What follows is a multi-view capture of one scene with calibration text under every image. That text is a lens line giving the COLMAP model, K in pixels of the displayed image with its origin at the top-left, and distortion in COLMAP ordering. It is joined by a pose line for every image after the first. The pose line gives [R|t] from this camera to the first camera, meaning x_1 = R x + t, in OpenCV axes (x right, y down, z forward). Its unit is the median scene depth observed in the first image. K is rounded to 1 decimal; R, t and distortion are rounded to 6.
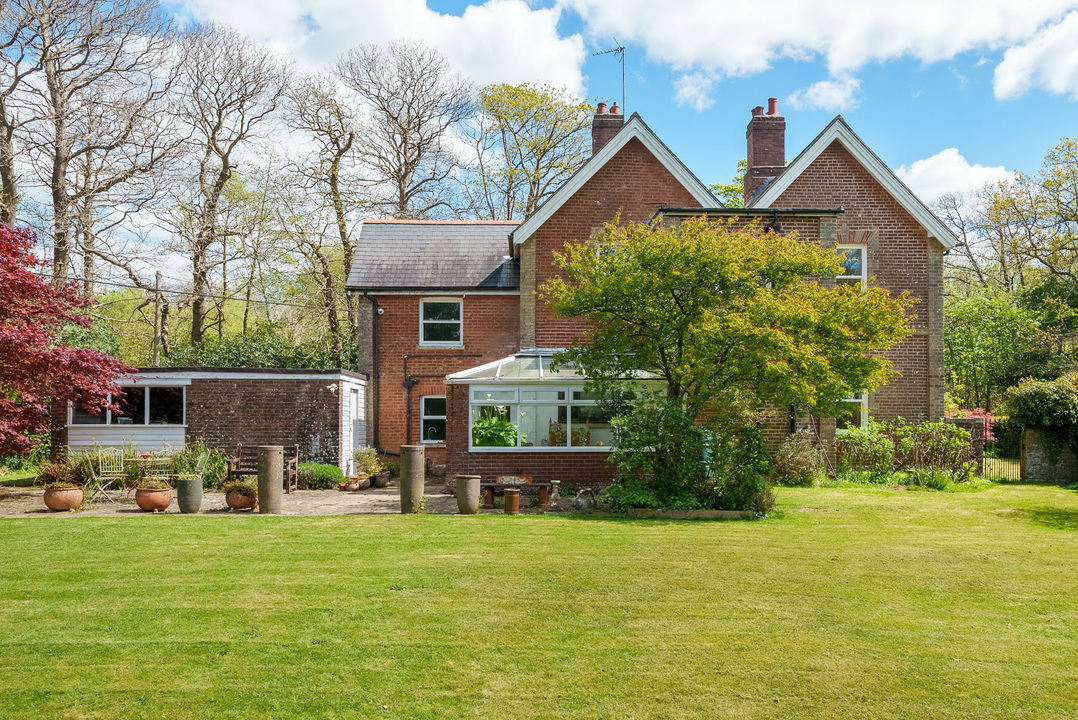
lens RADIAL K [[828.2, 0, 540.0], [0, 828.2, 410.0], [0, 0, 1]] dist [-0.007265, -0.006589]
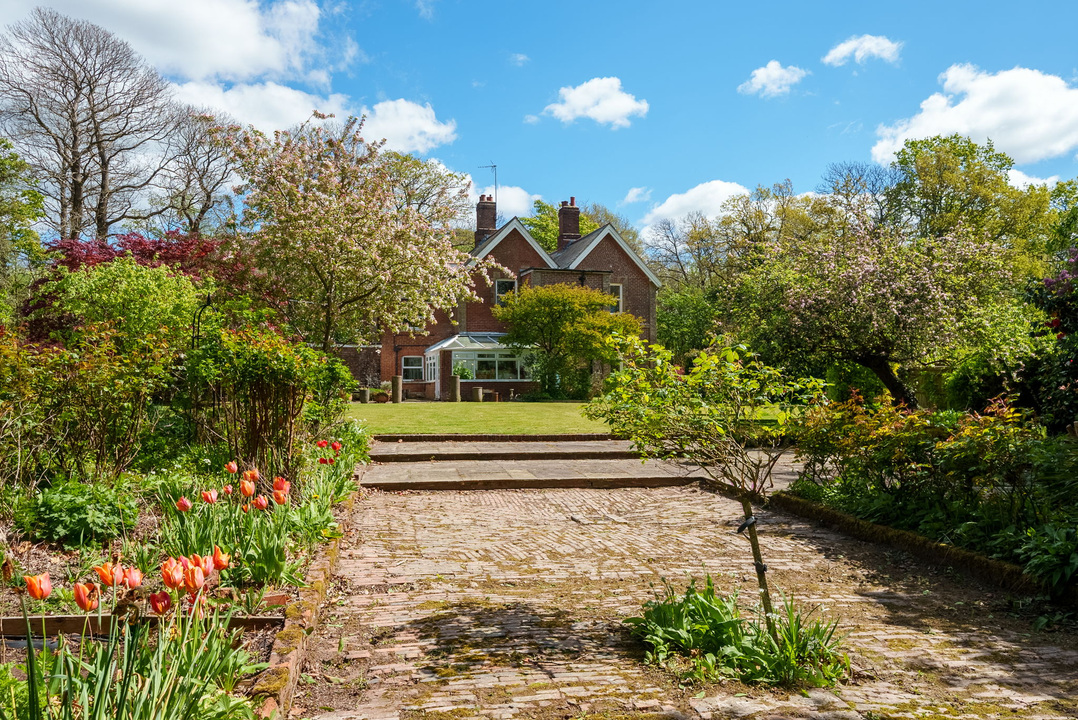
lens RADIAL K [[851.5, 0, 487.2], [0, 851.5, 359.7], [0, 0, 1]] dist [-0.036171, 0.000421]
pose [[0.970506, 0.004055, 0.241043, -0.468841], [-0.000090, 0.999865, -0.016455, 0.025902], [-0.241077, 0.015948, 0.970375, -1.033614]]
